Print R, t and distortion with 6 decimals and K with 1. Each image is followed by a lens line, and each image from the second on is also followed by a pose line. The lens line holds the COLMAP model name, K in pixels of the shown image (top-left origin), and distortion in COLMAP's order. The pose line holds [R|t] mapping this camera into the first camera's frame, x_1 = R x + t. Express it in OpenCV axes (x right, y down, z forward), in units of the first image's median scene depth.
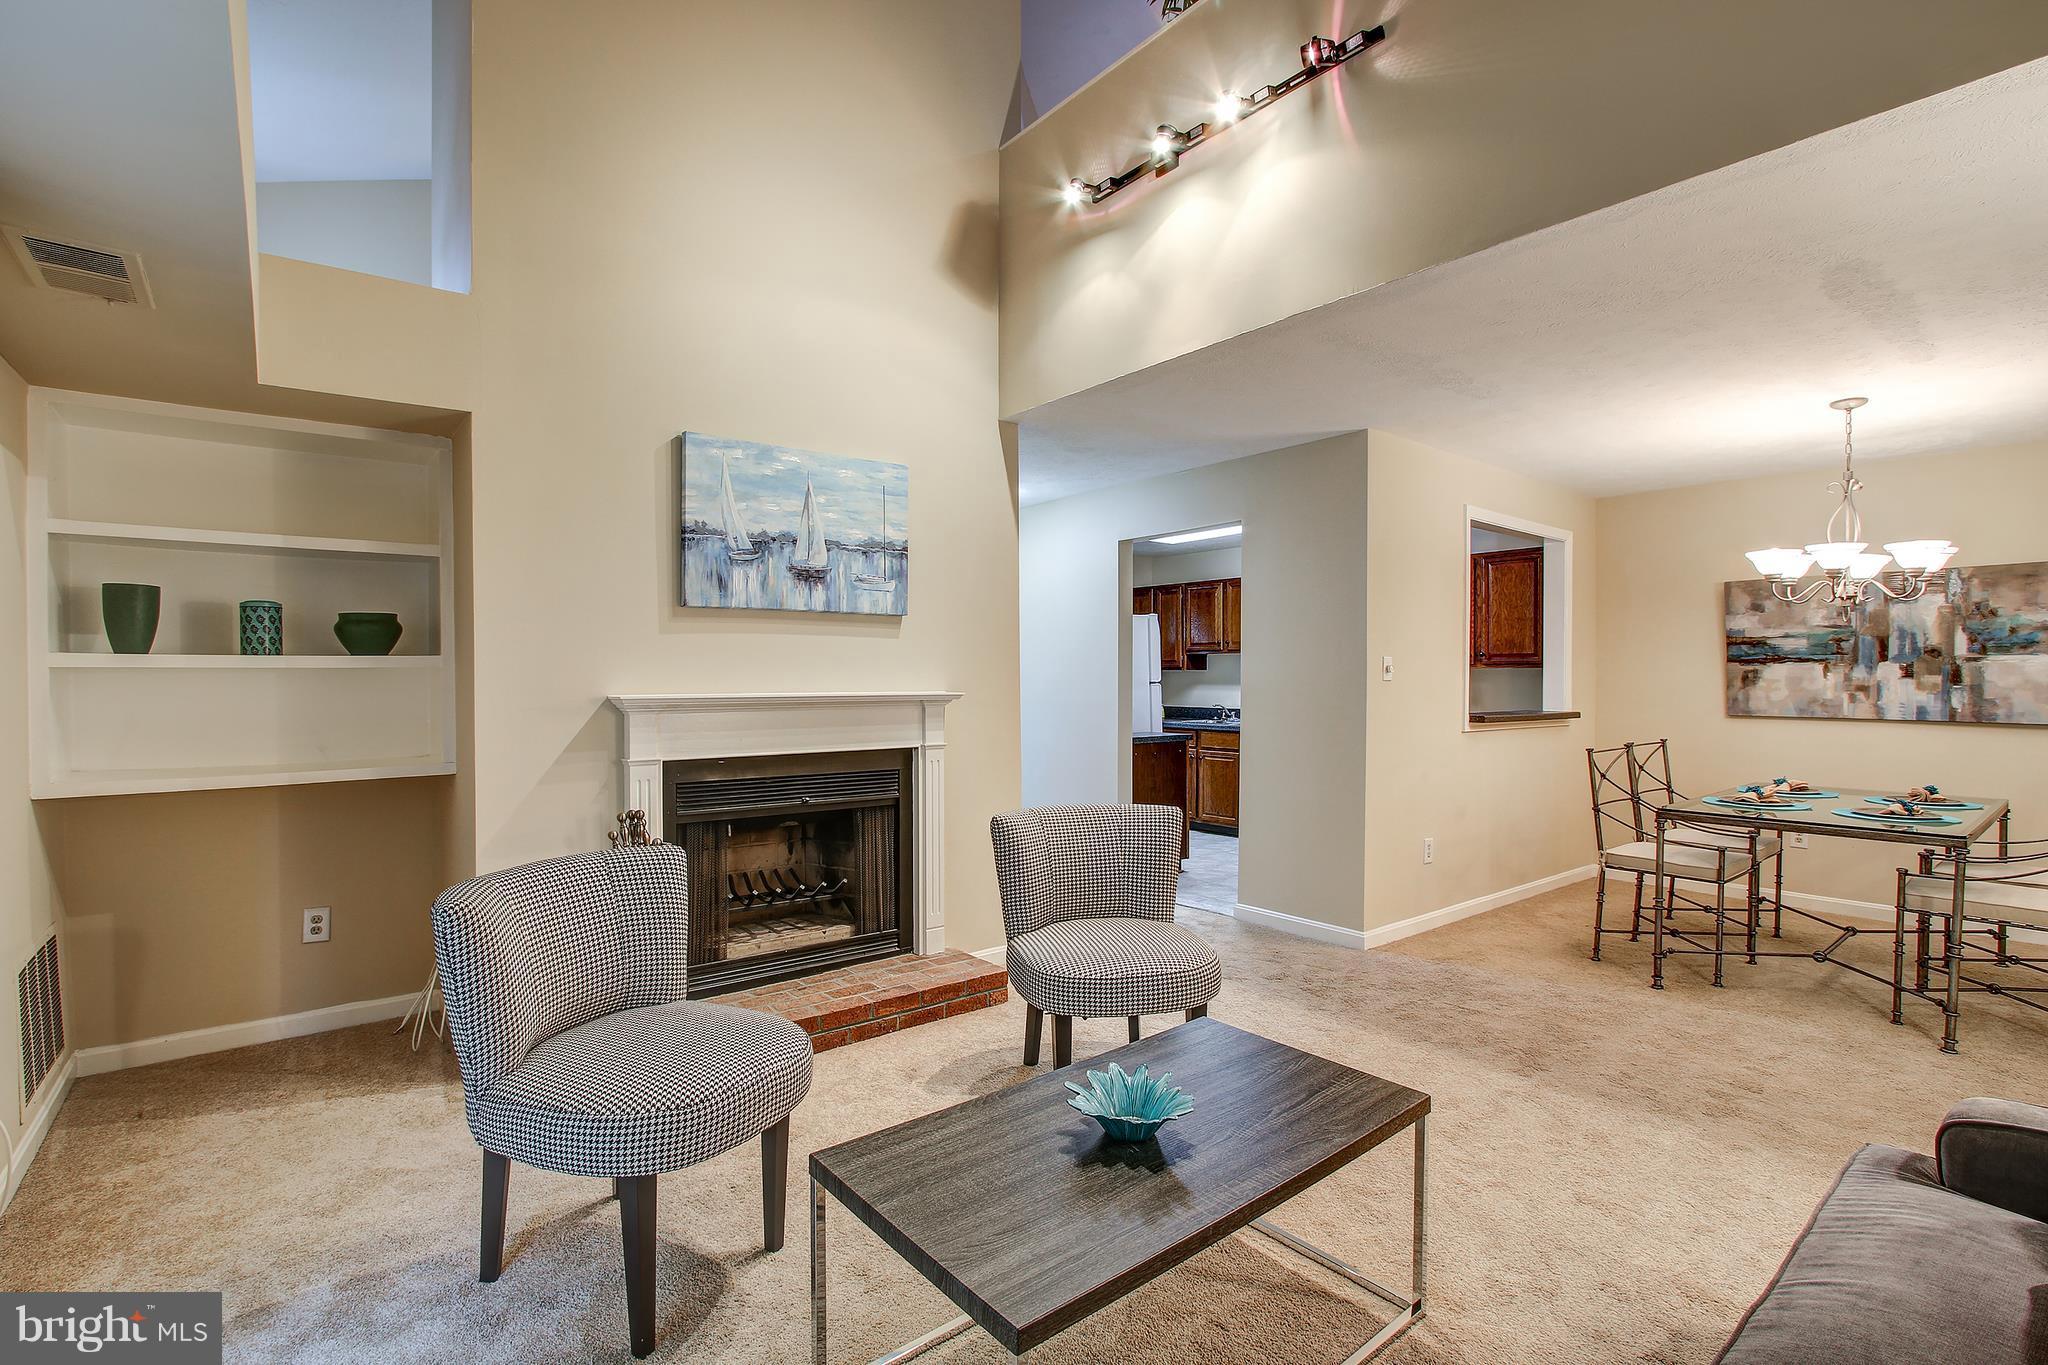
lens RADIAL K [[934.0, 0, 1021.7], [0, 934.0, 686.9], [0, 0, 1]] dist [-0.023272, 0.003976]
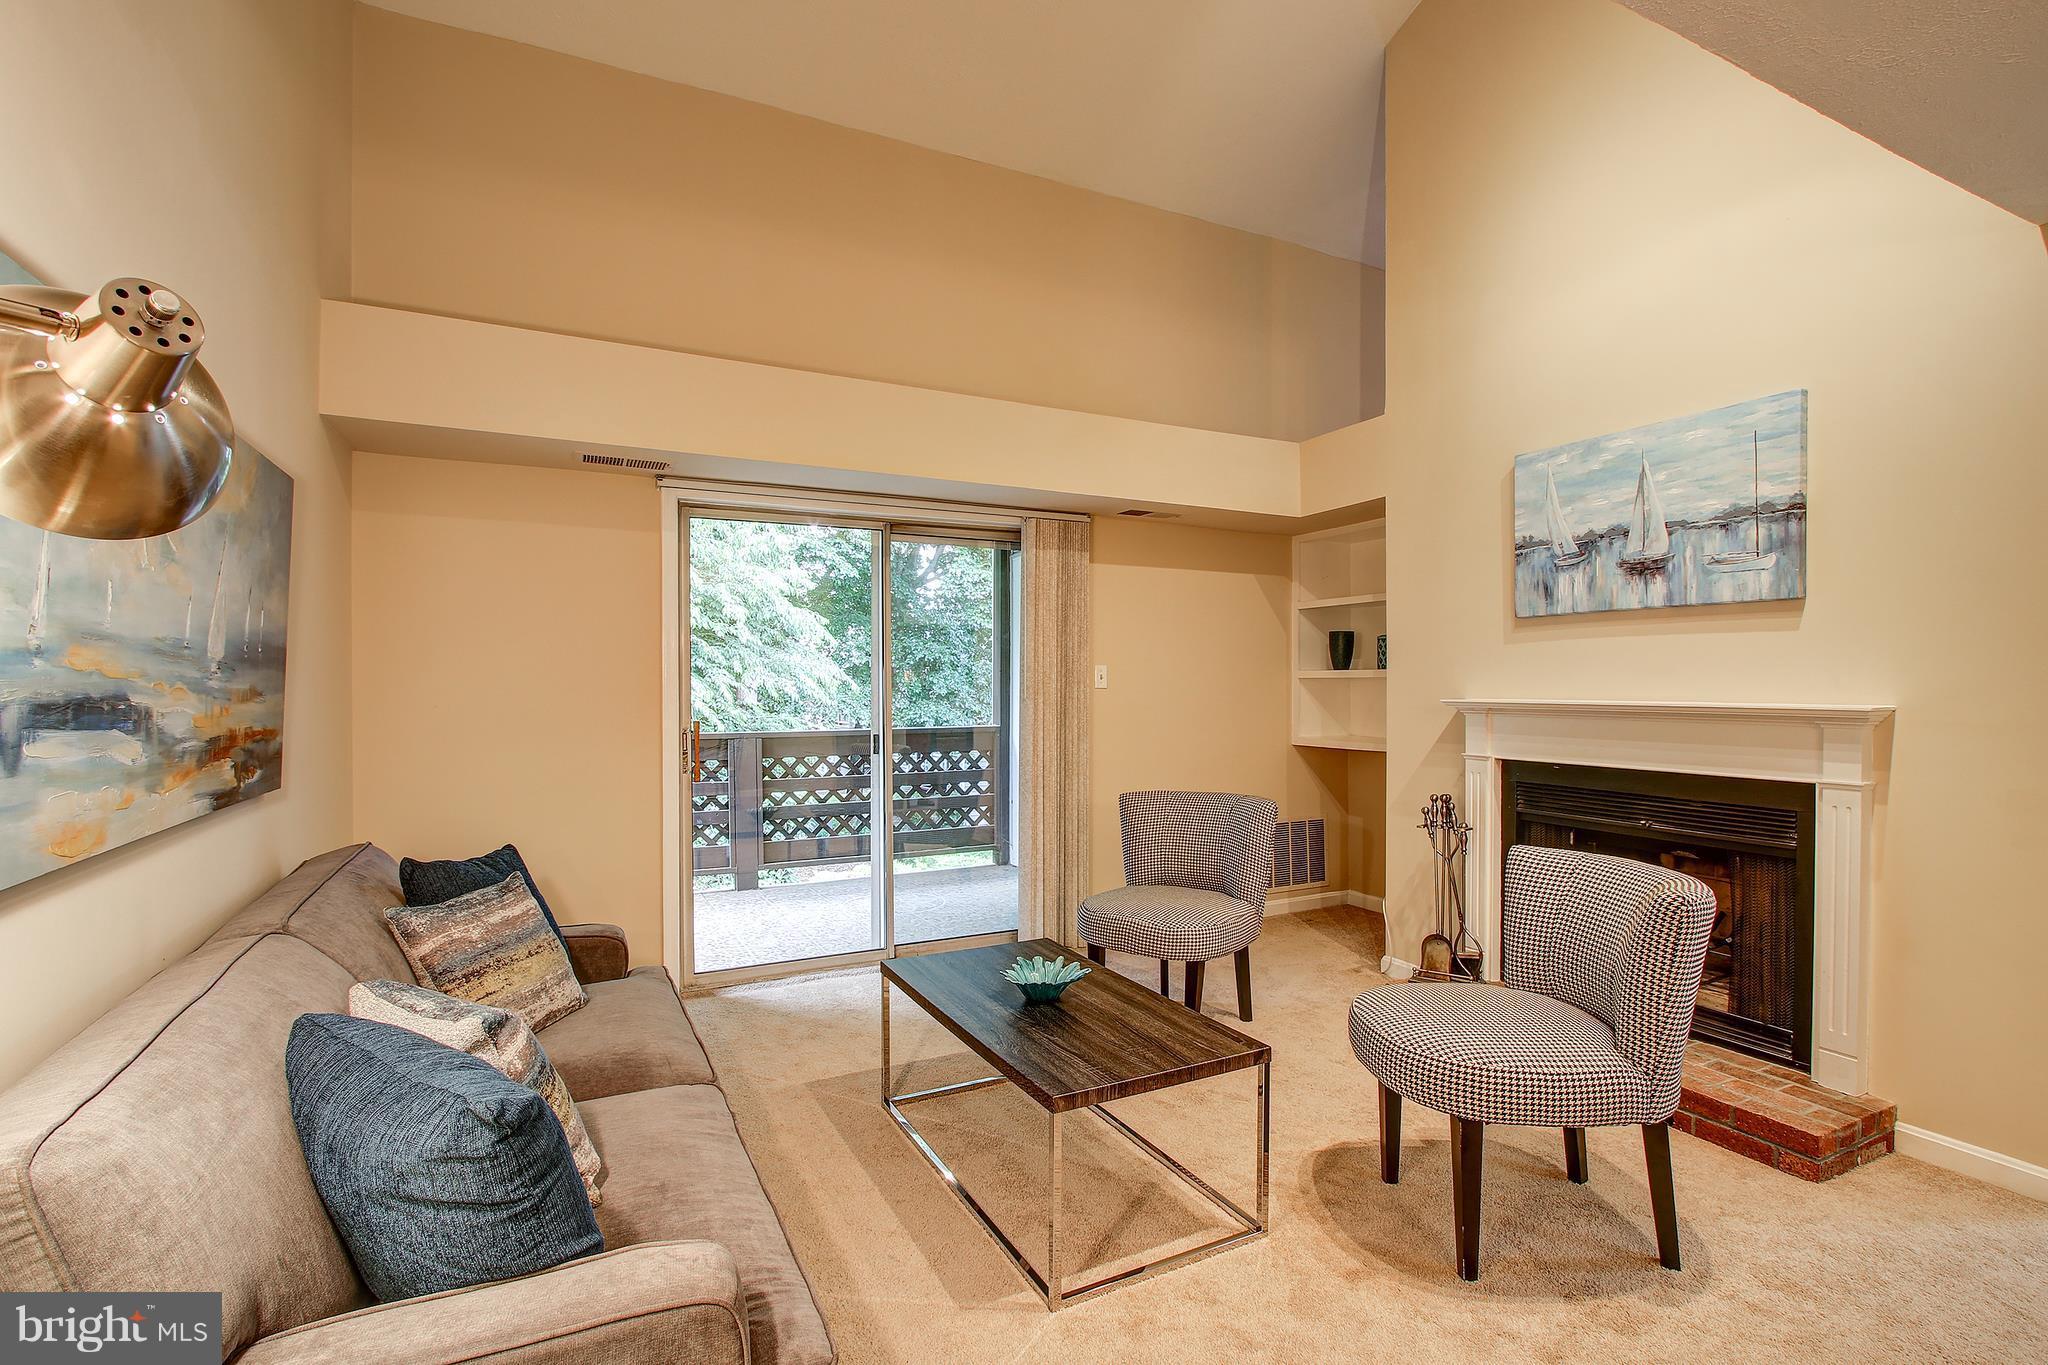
lens RADIAL K [[946.0, 0, 1025.3], [0, 946.0, 686.5], [0, 0, 1]] dist [-0.025375, 0.003345]
pose [[-0.198404, 0.003875, -0.980113, 0.756261], [-0.010122, 0.999931, 0.006002, -0.007234], [0.980068, 0.011111, -0.198351, 0.609112]]
